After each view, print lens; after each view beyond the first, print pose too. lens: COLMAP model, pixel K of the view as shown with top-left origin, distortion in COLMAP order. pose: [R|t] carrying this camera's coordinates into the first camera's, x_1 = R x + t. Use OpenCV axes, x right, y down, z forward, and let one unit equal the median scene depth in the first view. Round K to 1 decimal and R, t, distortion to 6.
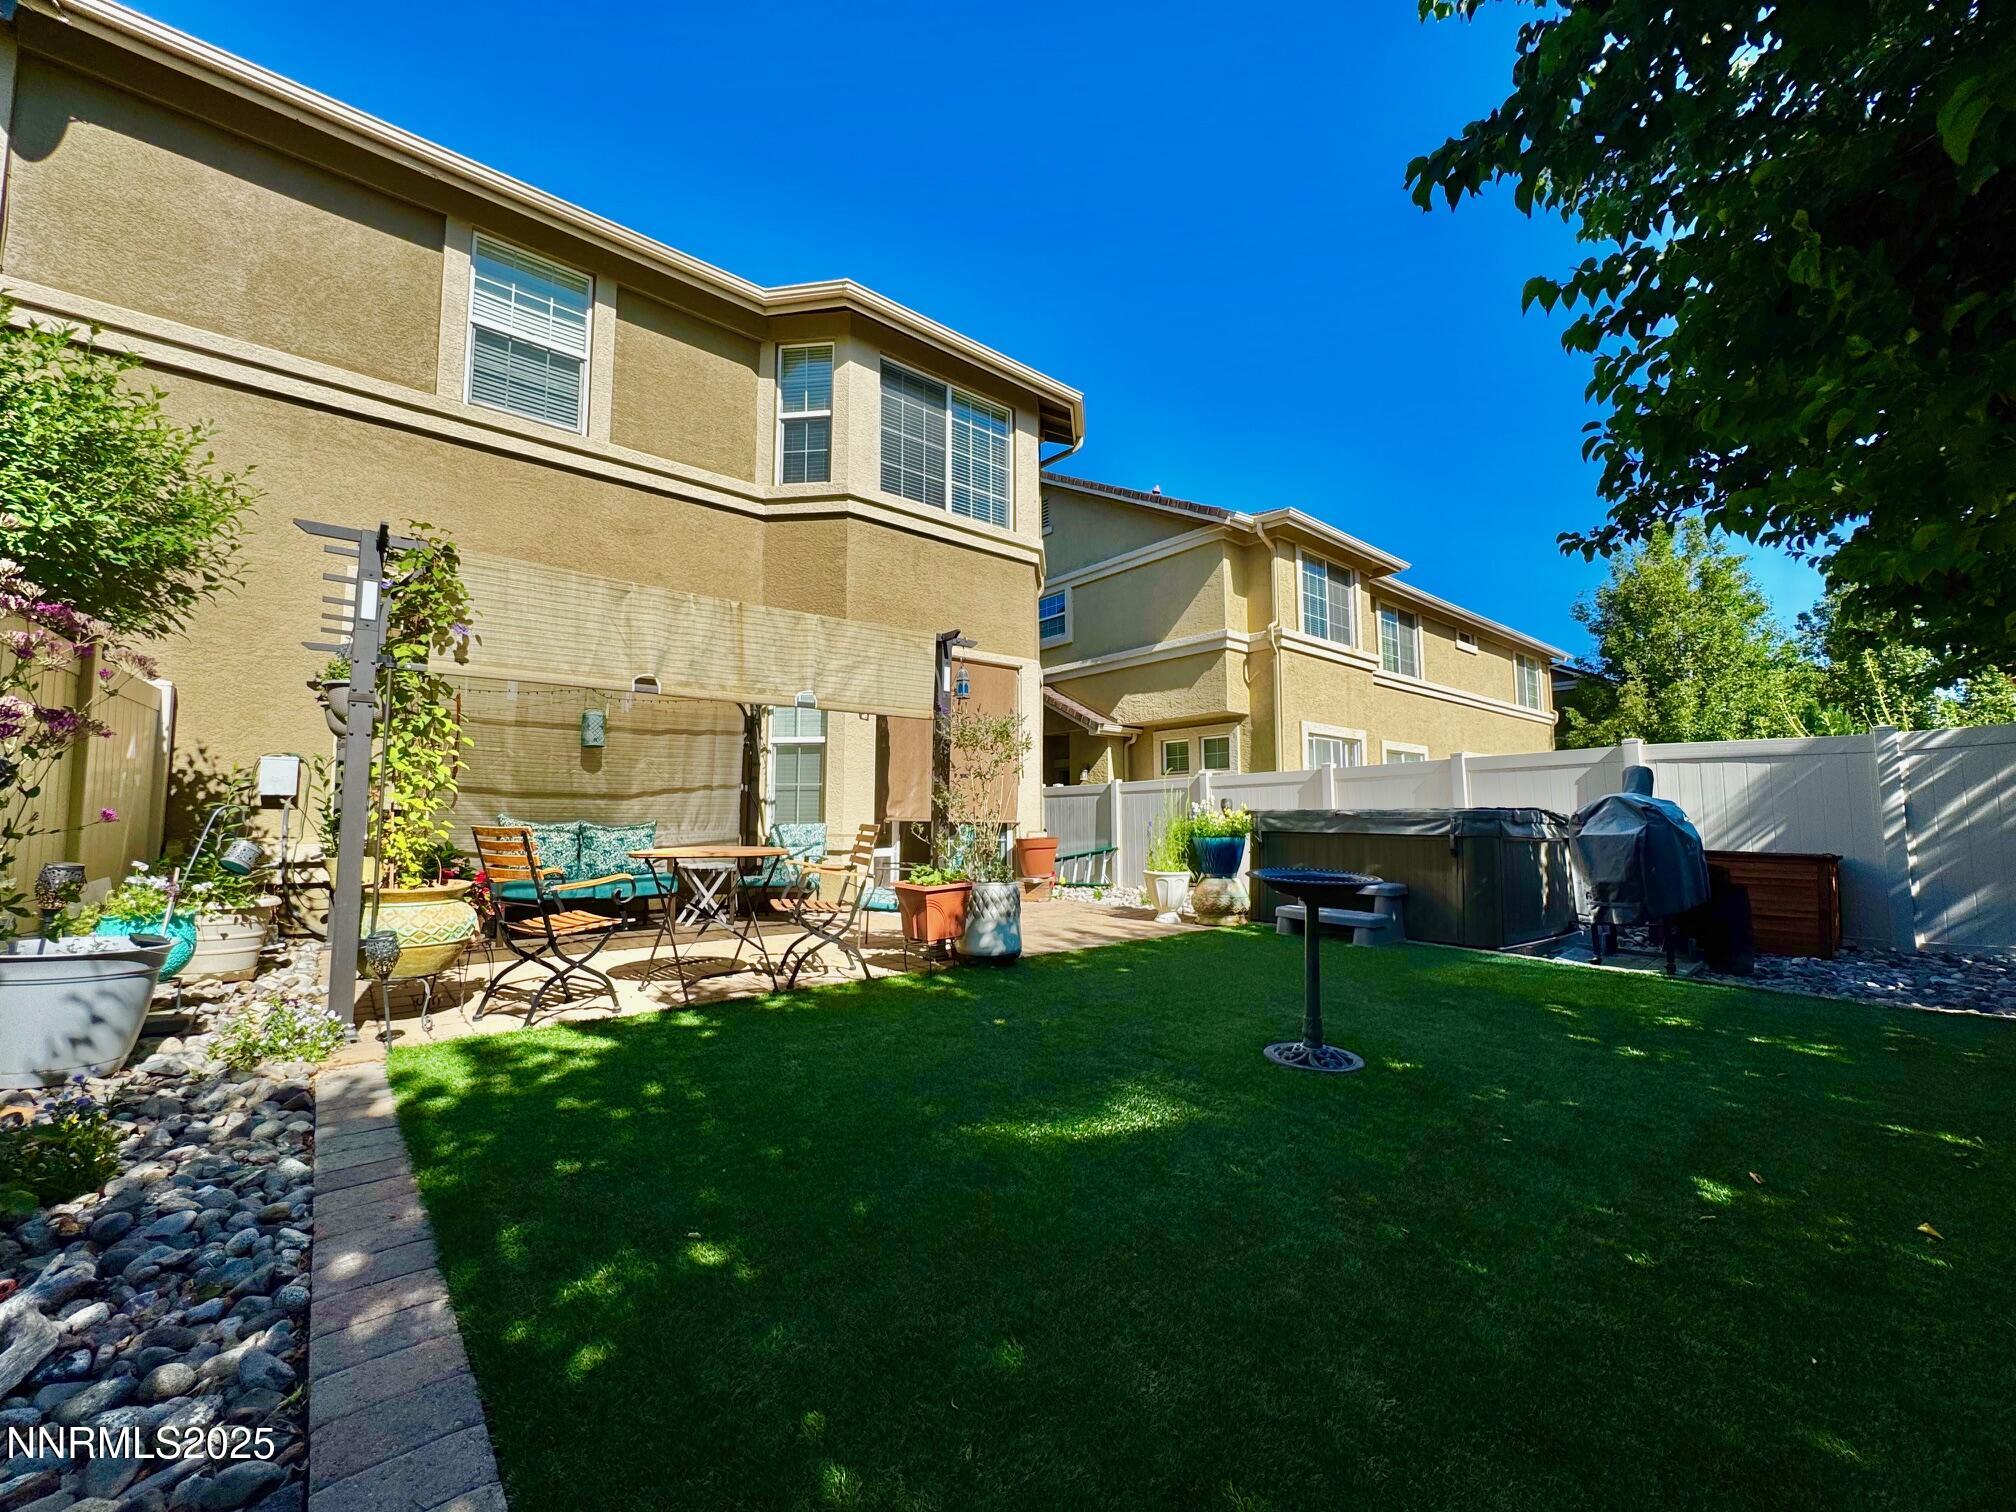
lens RADIAL K [[805.0, 0, 1009.5], [0, 805.0, 755.0], [0, 0, 1]] dist [-0.003562, -0.000943]
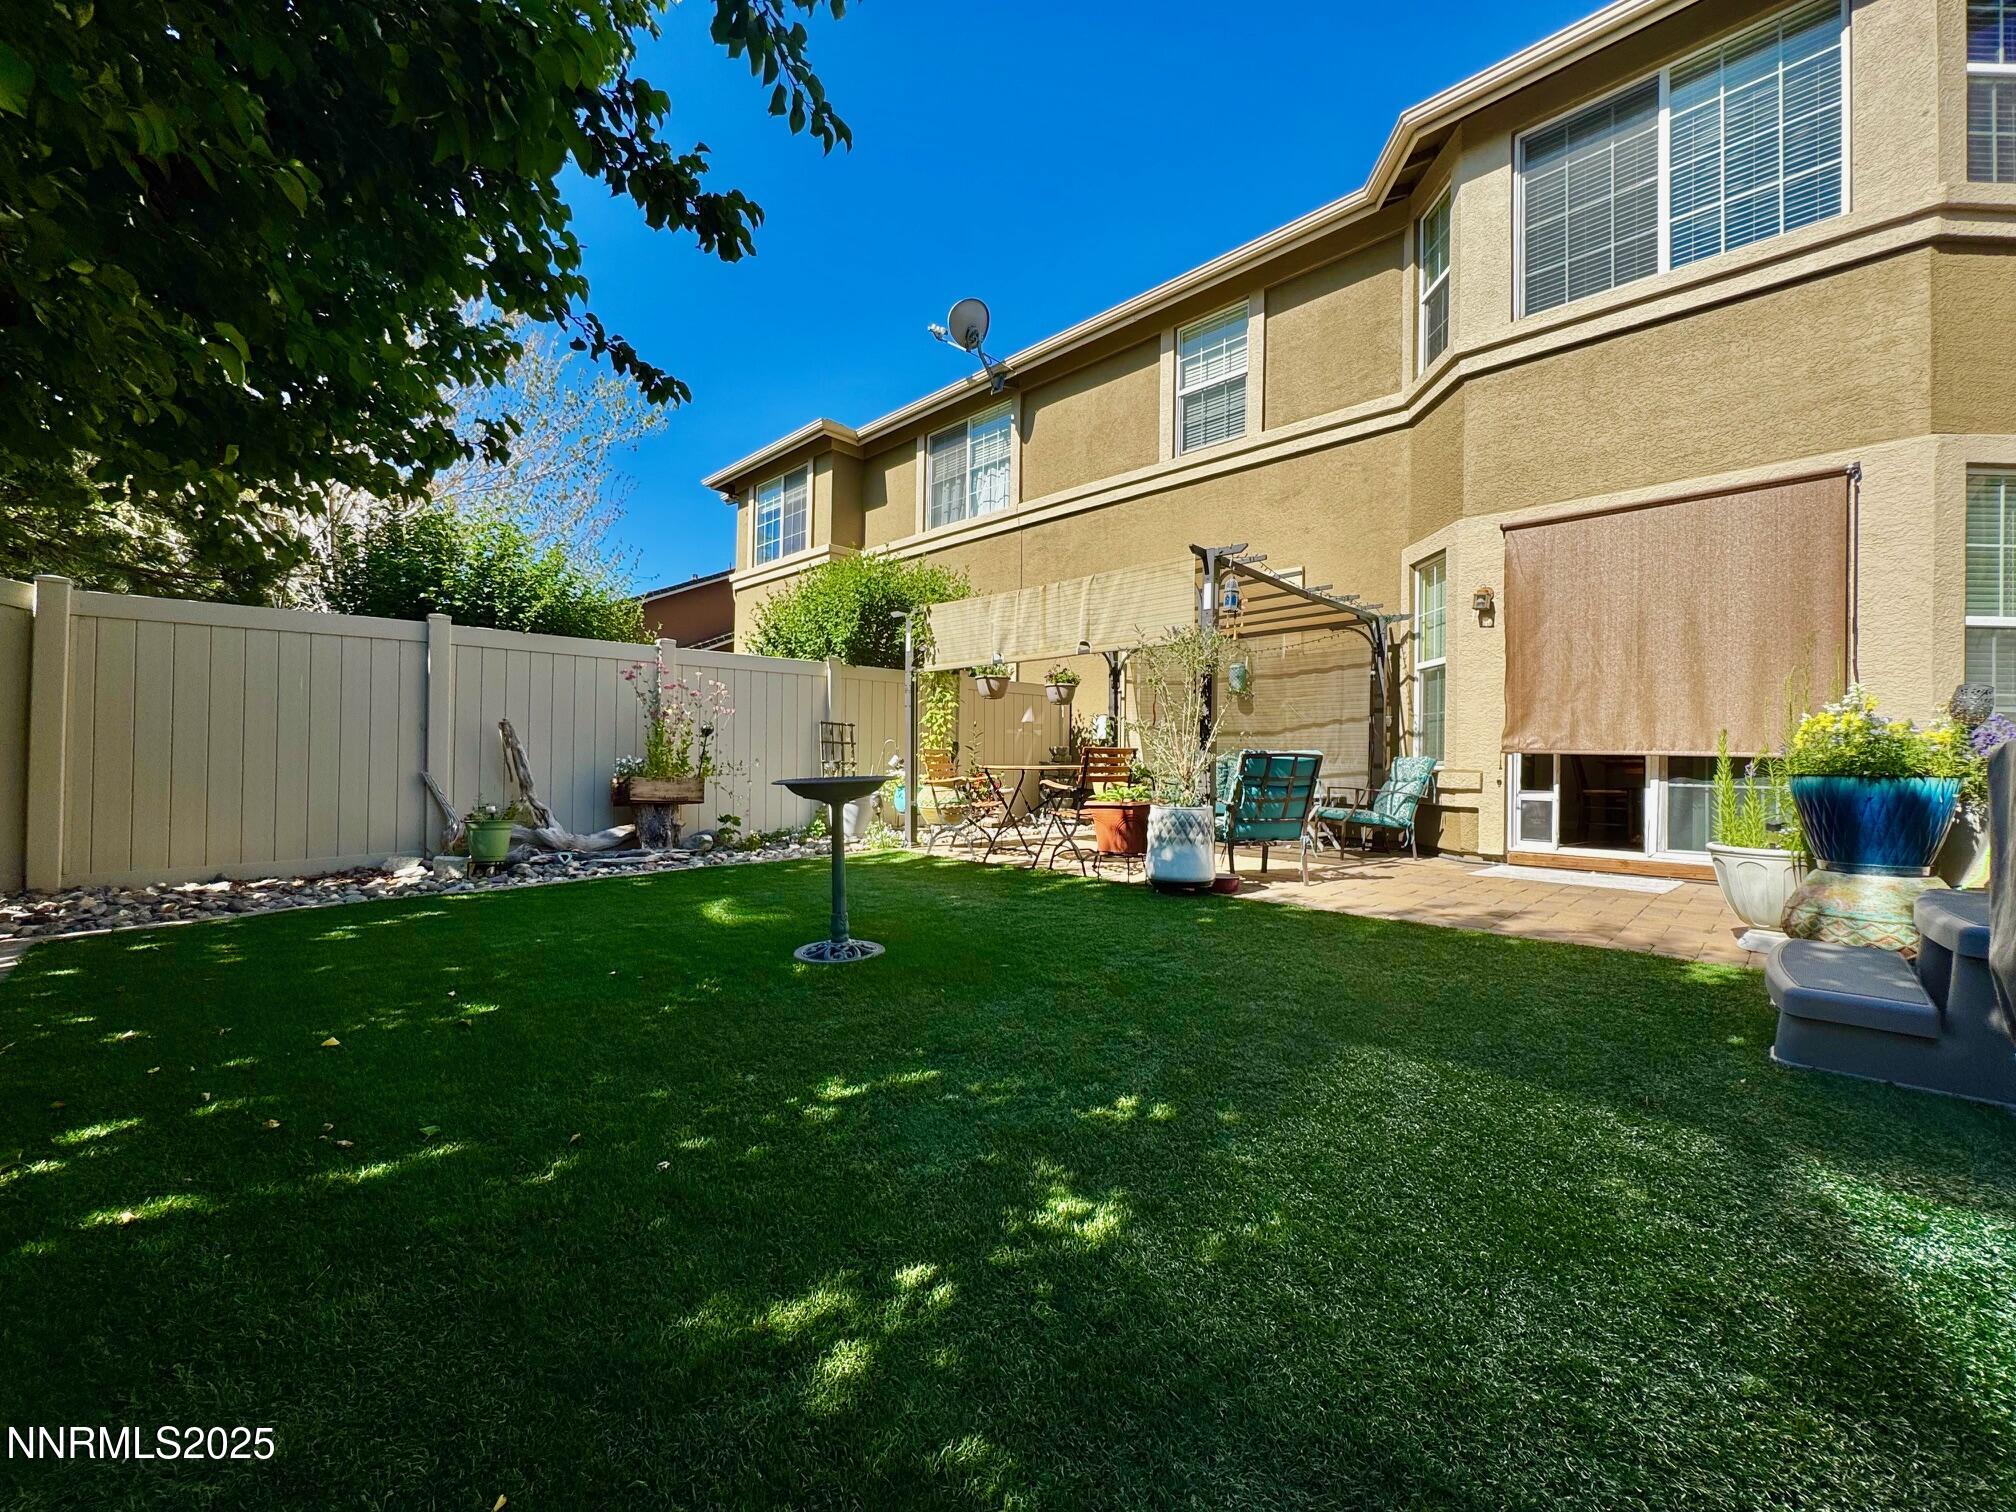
lens RADIAL K [[805.0, 0, 1009.5], [0, 805.0, 757.5], [0, 0, 1]] dist [-0.003562, -0.000943]
pose [[0.088449, -0.002882, -0.996077, 0.611860], [0.067018, 0.997747, 0.003064, 0.054313], [0.993824, -0.067026, 0.088442, 0.480320]]
